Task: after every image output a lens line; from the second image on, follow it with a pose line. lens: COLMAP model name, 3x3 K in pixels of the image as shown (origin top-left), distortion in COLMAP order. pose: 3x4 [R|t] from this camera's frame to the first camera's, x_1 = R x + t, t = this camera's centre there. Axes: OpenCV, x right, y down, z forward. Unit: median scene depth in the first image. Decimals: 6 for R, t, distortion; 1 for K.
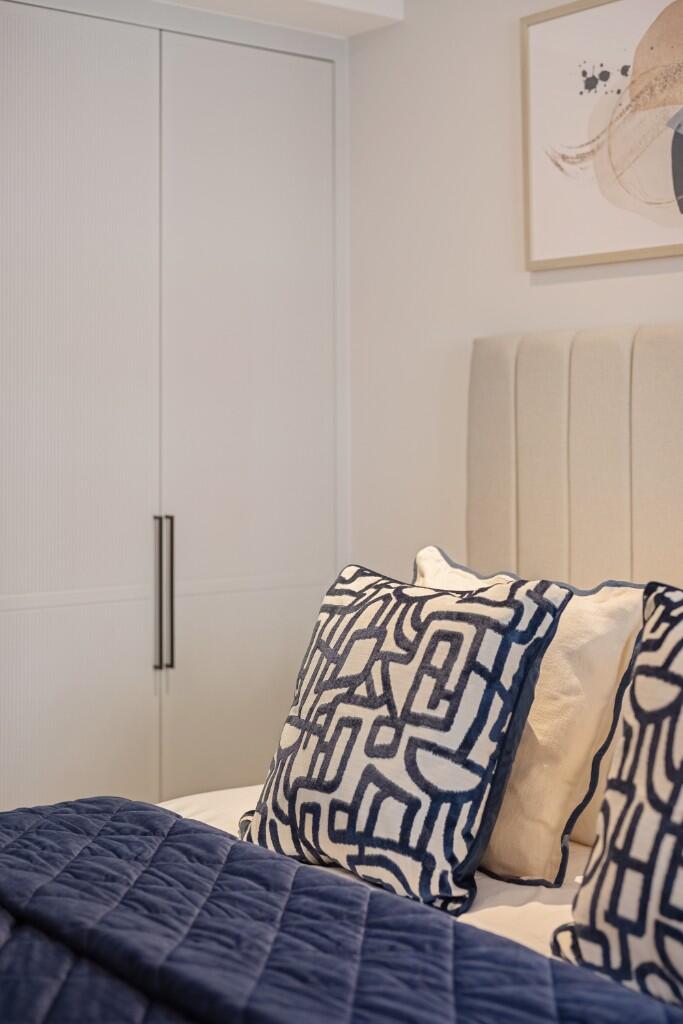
lens RADIAL K [[1544.9, 0, 341.2], [0, 1544.9, 428.9], [0, 0, 1]] dist [0.013055, 0.104945]
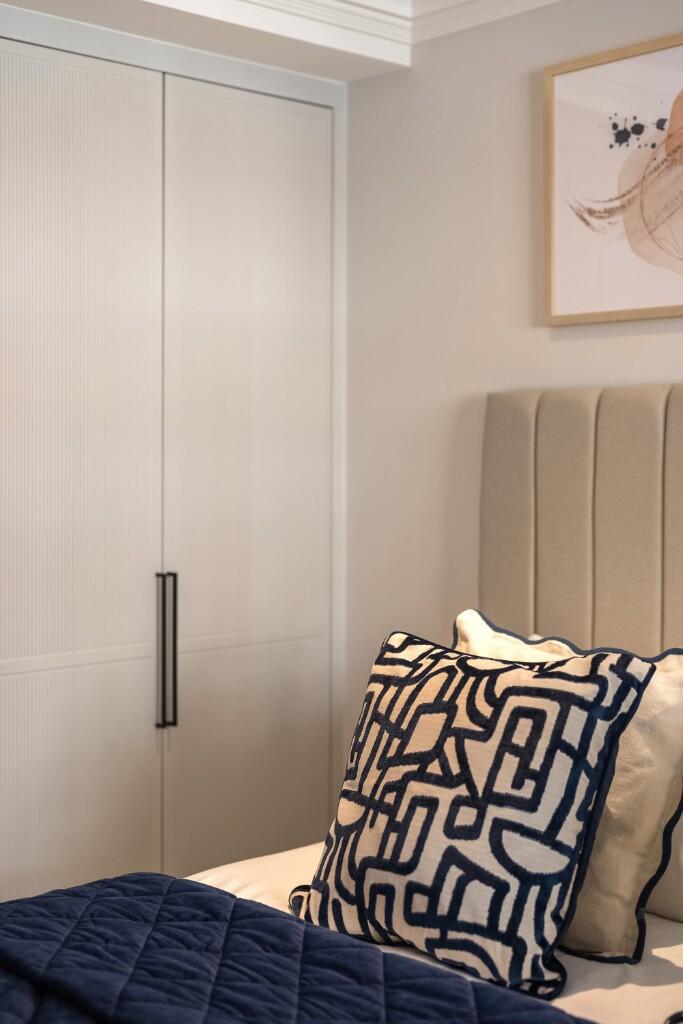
lens RADIAL K [[1451.6, 0, 341.5], [0, 1451.6, 512.0], [0, 0, 1]] dist [0.026494, 0.002337]
pose [[0.995604, -0.011145, 0.092999, -0.130109], [0.007046, 0.998994, 0.044290, -0.033169], [-0.093399, -0.043440, 0.994681, 0.104554]]
